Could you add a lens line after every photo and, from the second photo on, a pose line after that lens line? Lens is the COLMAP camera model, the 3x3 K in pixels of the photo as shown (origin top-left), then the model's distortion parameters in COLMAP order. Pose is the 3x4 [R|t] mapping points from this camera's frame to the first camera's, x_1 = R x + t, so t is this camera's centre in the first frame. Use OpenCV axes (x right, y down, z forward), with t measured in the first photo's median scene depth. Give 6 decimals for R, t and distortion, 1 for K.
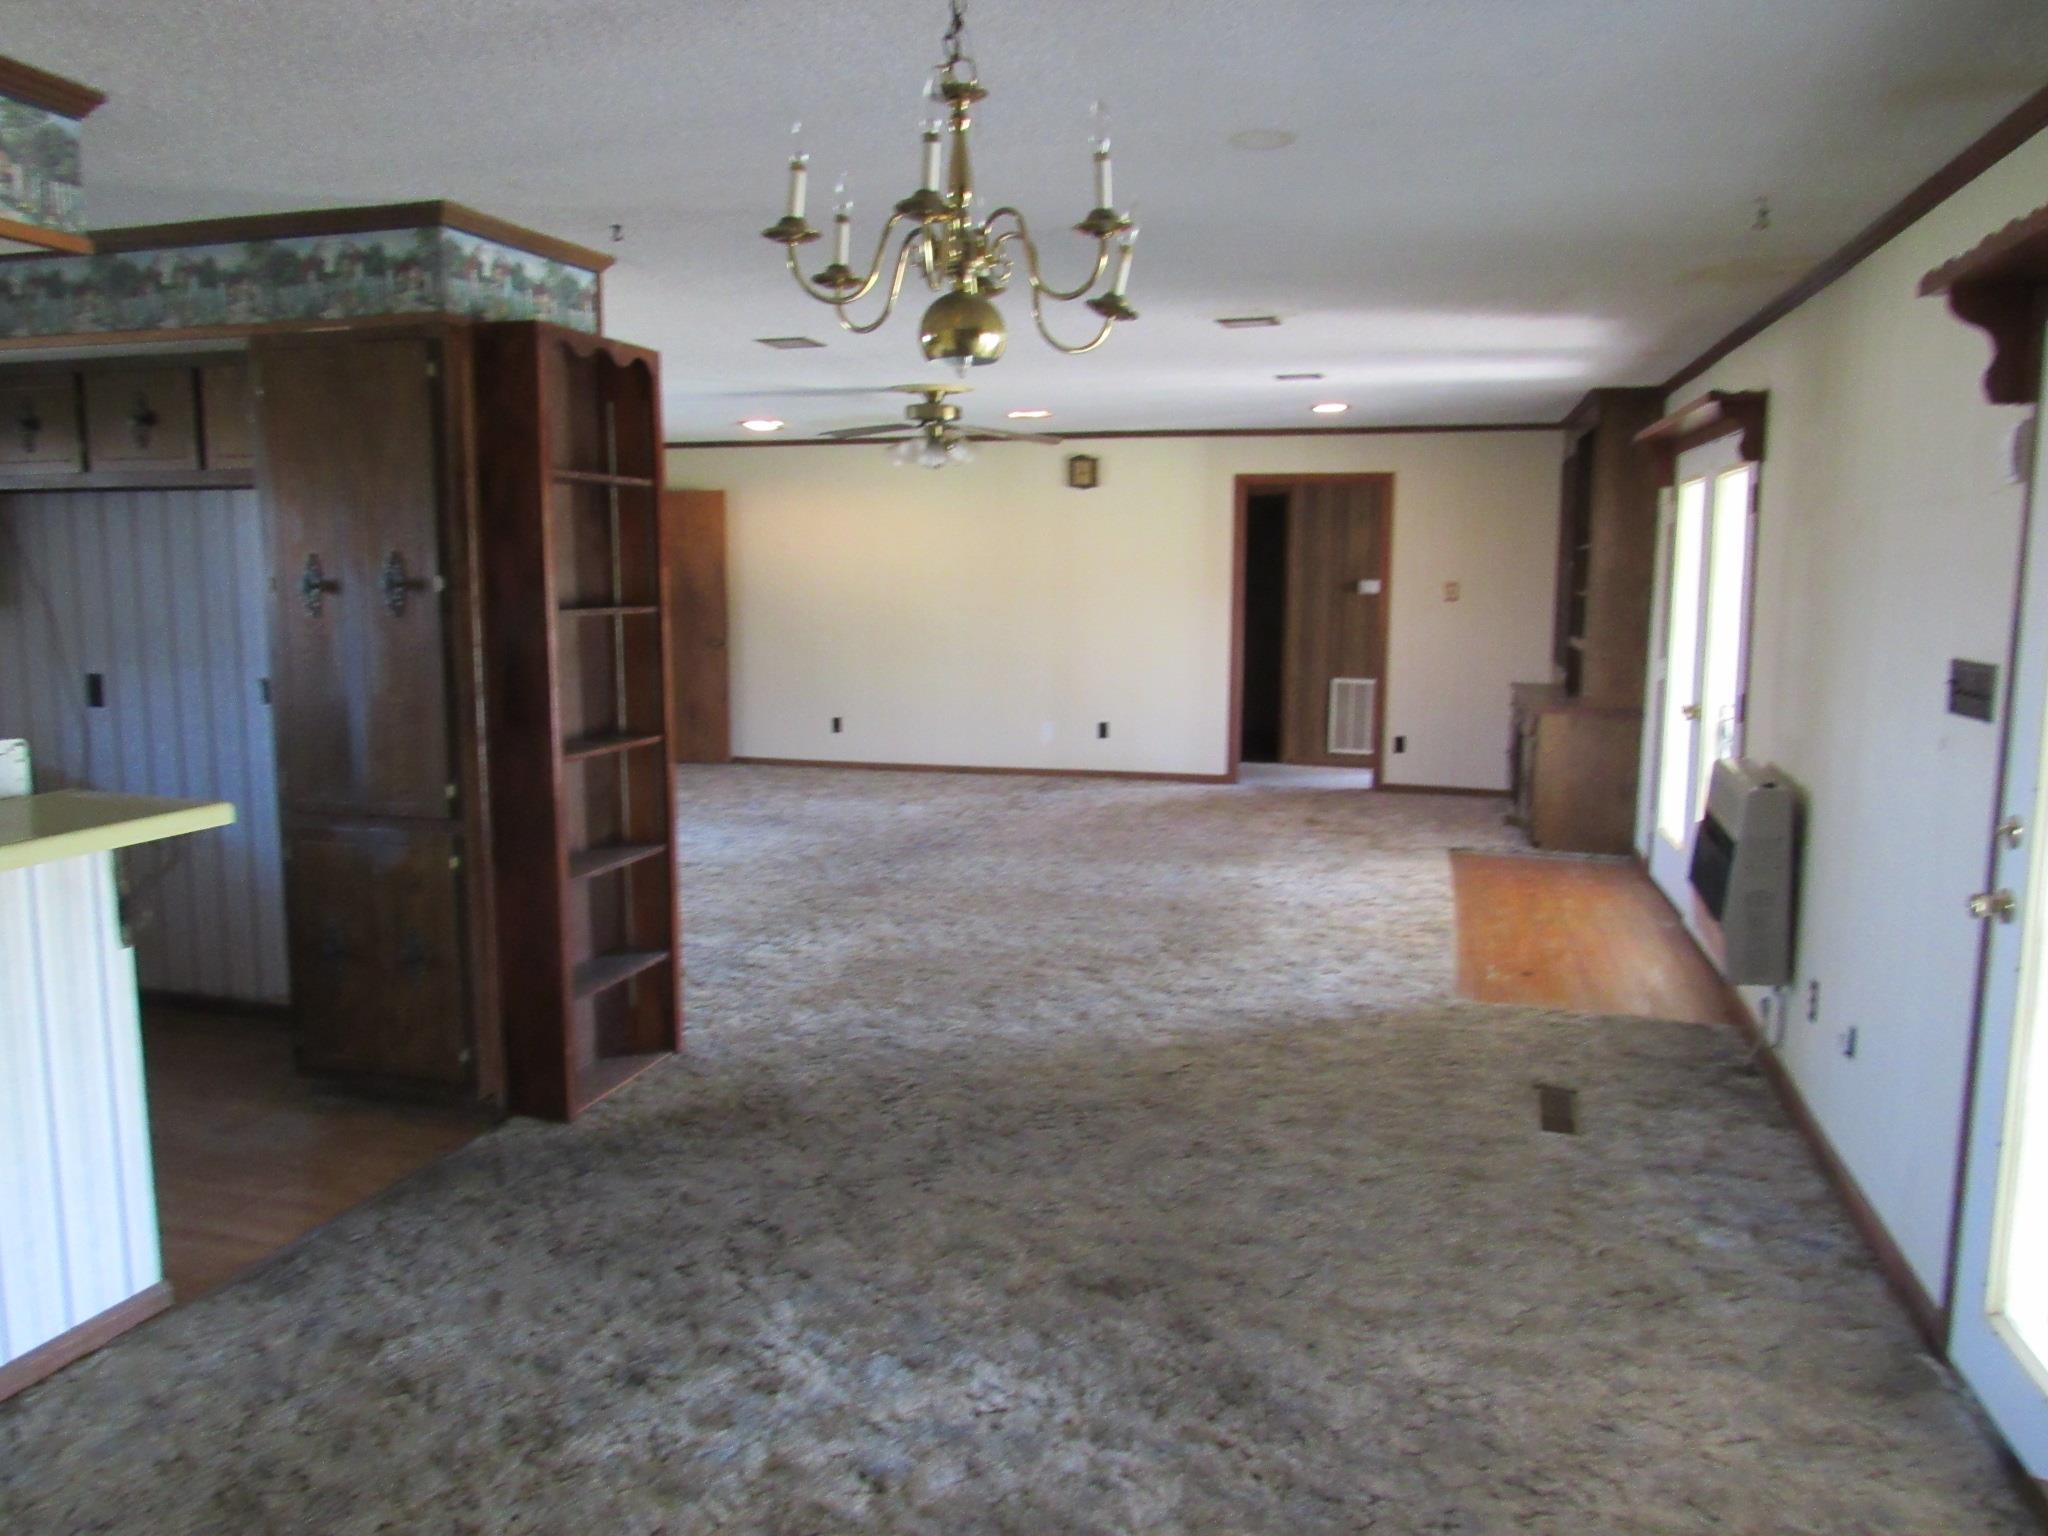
lens RADIAL K [[1462.8, 0, 1024.2], [0, 1462.8, 768.2], [0, 0, 1]] dist [-0.024146, 0.007920]
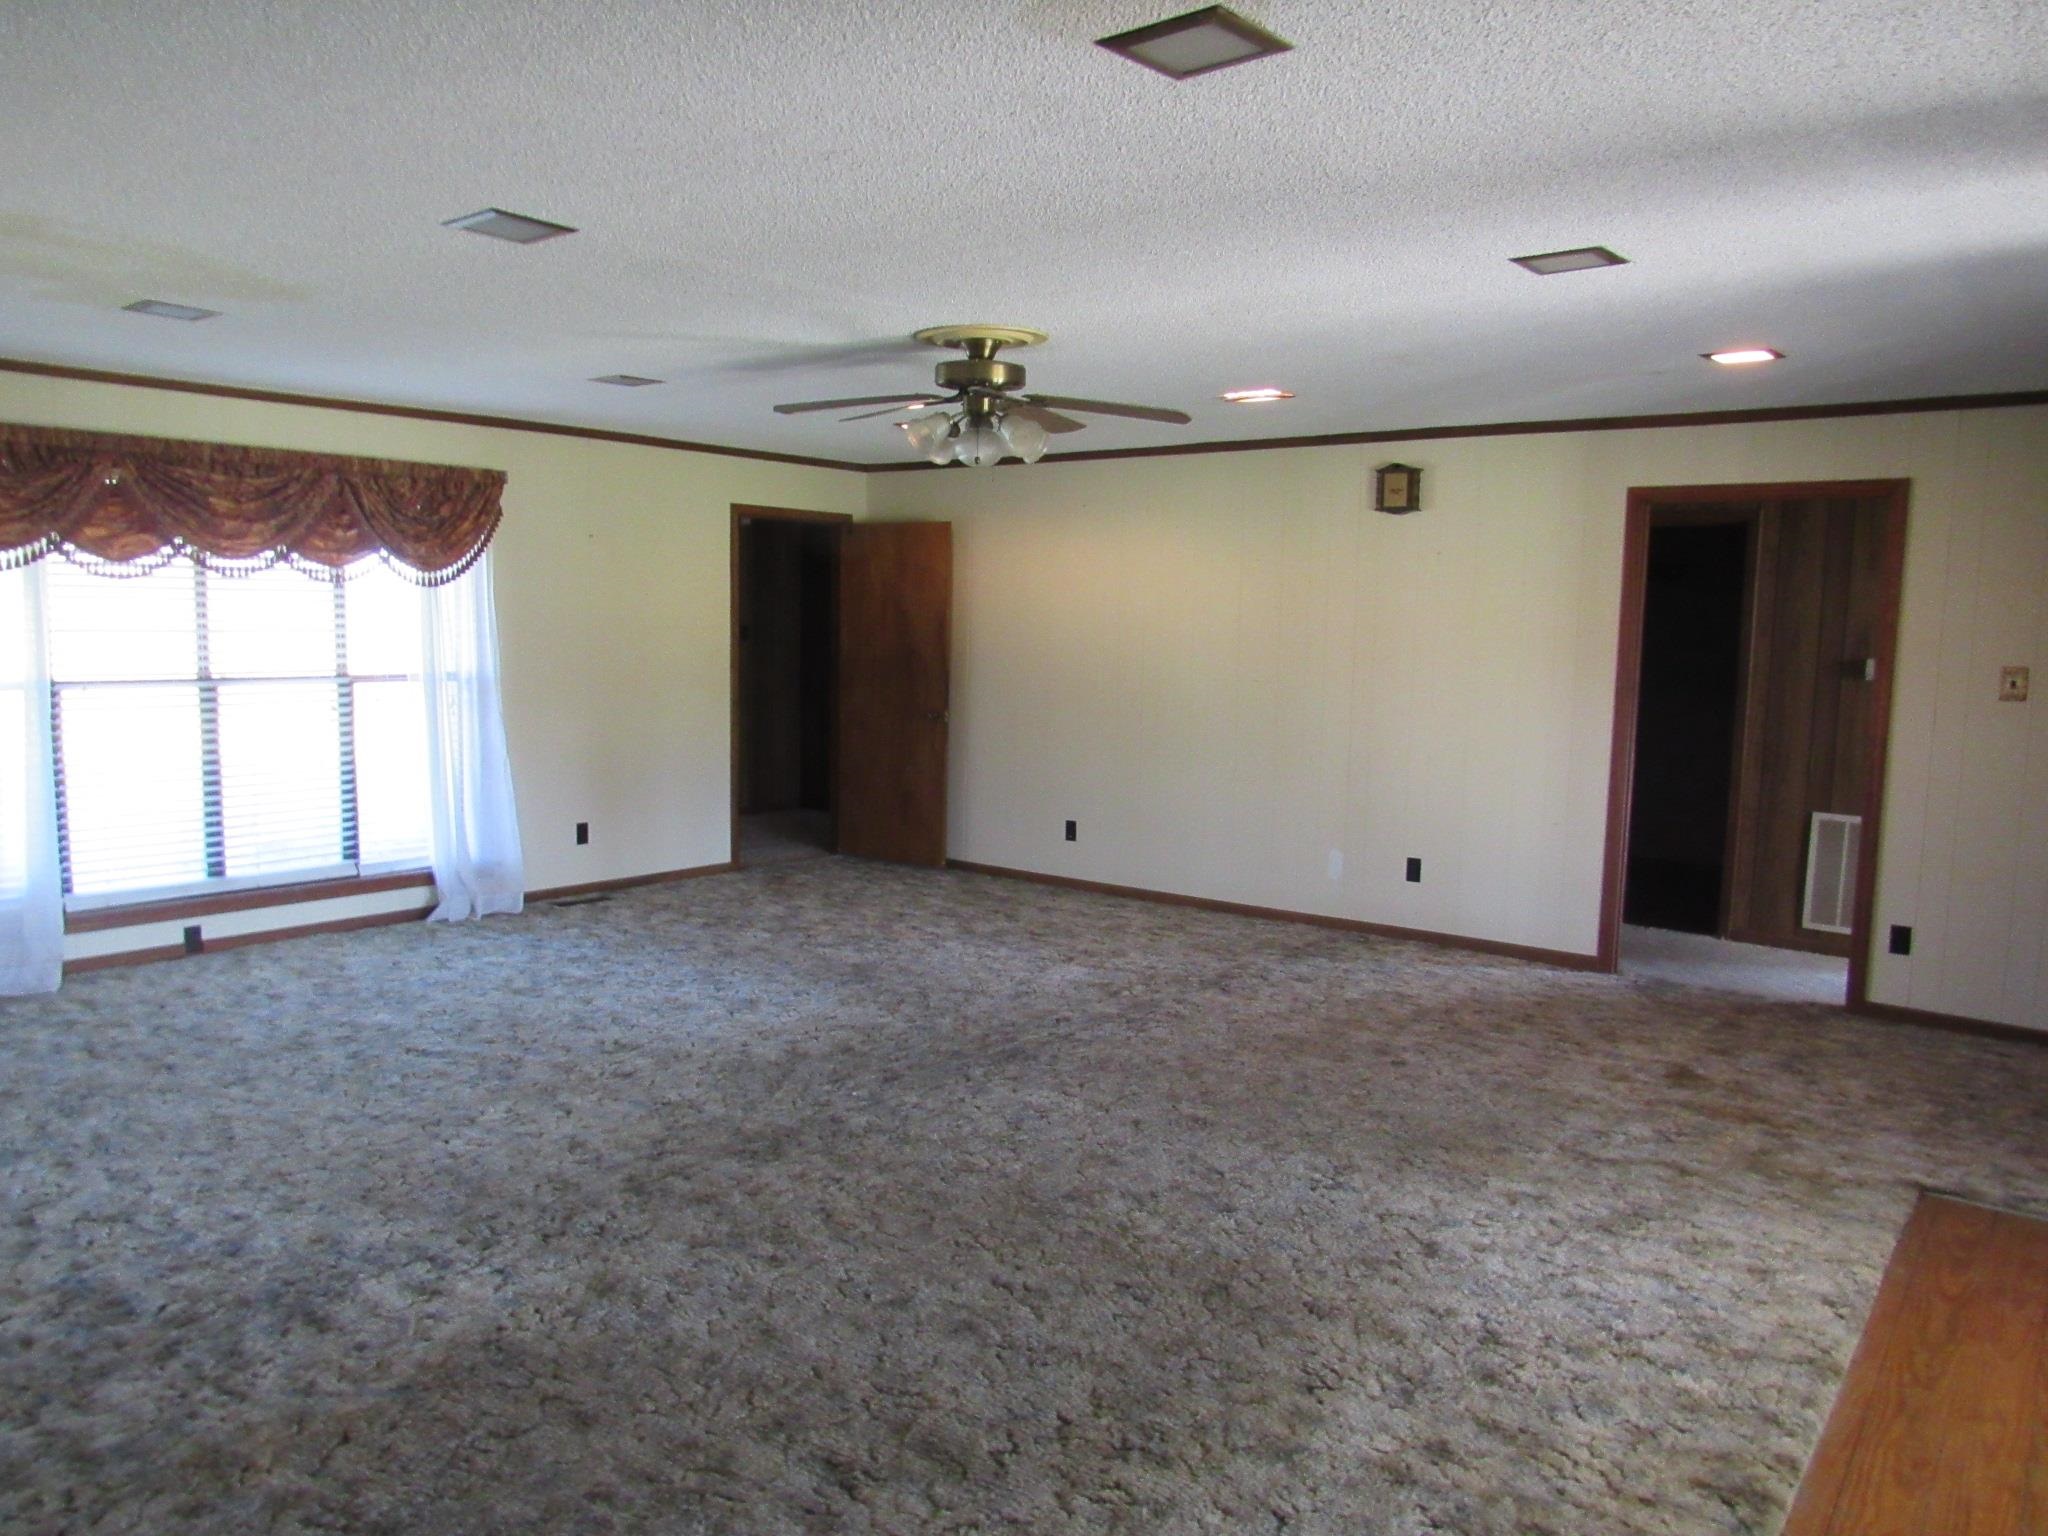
lens RADIAL K [[1462.8, 0, 1015.4], [0, 1462.8, 772.3], [0, 0, 1]] dist [-0.024146, 0.007920]
pose [[0.923047, 0.056211, -0.380559, 0.155378], [-0.069766, 0.997323, -0.021905, -0.048464], [0.378309, 0.046769, 0.924497, 0.342416]]
